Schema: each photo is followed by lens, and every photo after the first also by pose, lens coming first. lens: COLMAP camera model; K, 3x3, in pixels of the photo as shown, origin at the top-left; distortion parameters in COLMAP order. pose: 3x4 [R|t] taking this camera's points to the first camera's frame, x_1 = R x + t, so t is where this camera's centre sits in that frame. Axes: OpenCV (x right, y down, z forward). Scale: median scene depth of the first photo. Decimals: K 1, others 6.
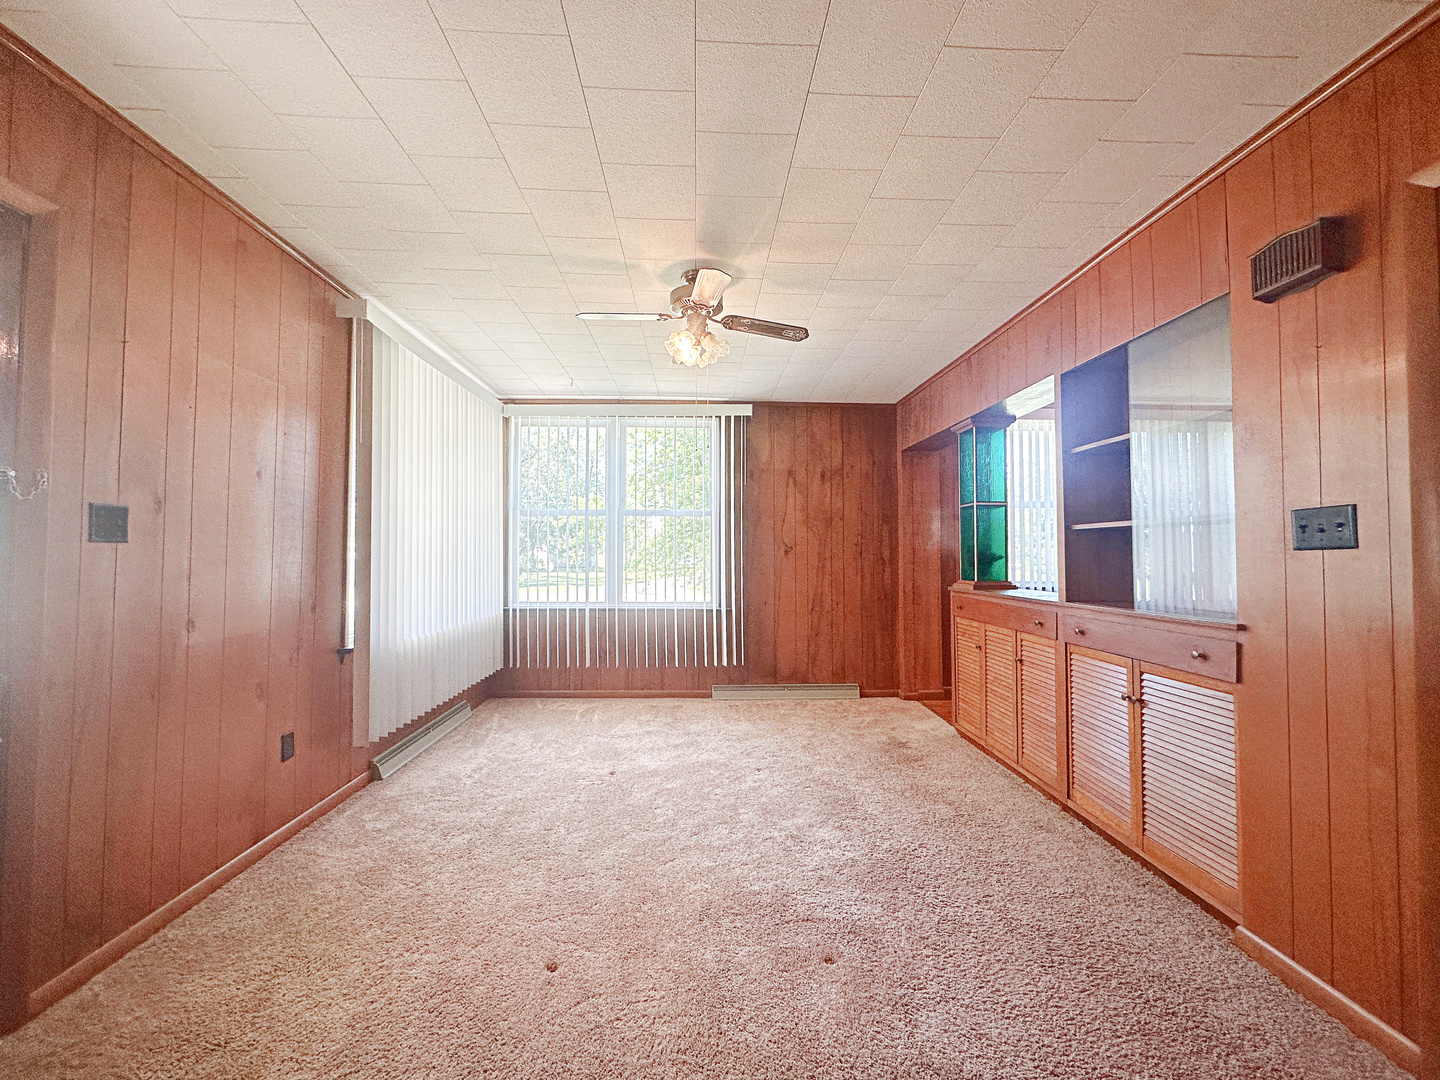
lens RADIAL K [[588.4, 0, 723.0], [0, 588.4, 540.6], [0, 0, 1]] dist [-0.003172, -0.000096]
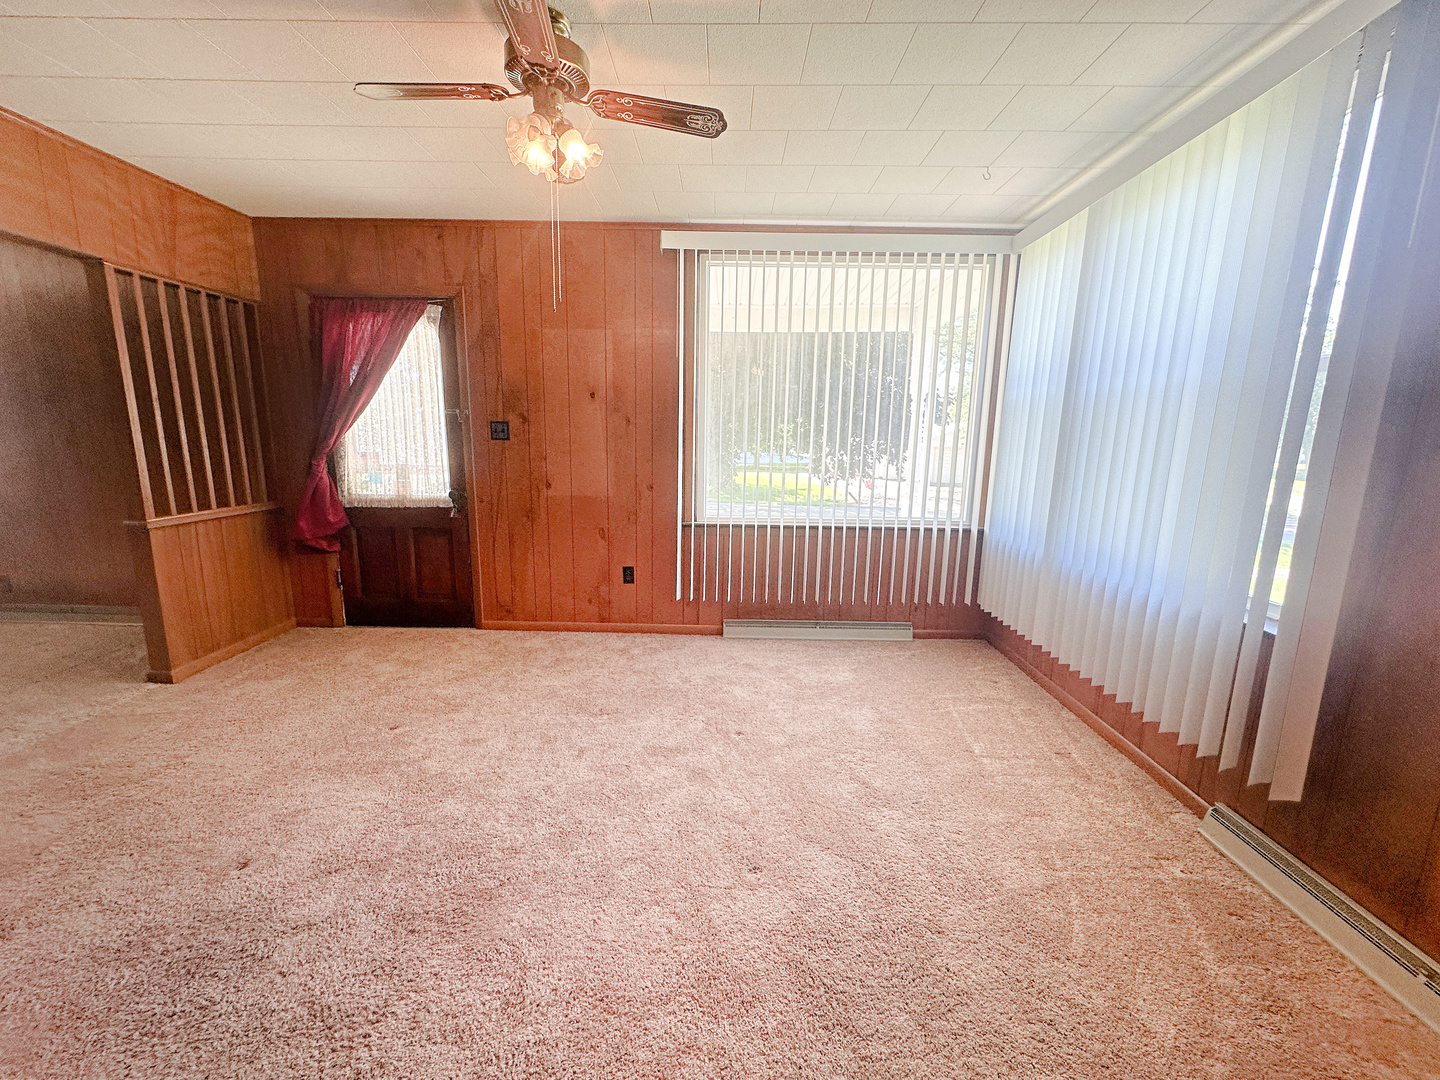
lens RADIAL K [[588.4, 0, 724.9], [0, 588.4, 535.1], [0, 0, 1]] dist [-0.003172, -0.000096]
pose [[-0.050064, 0.183467, -0.981750, 0.531619], [0.004419, 0.983014, 0.183477, -0.021780], [0.998736, 0.004847, -0.050024, 0.971296]]
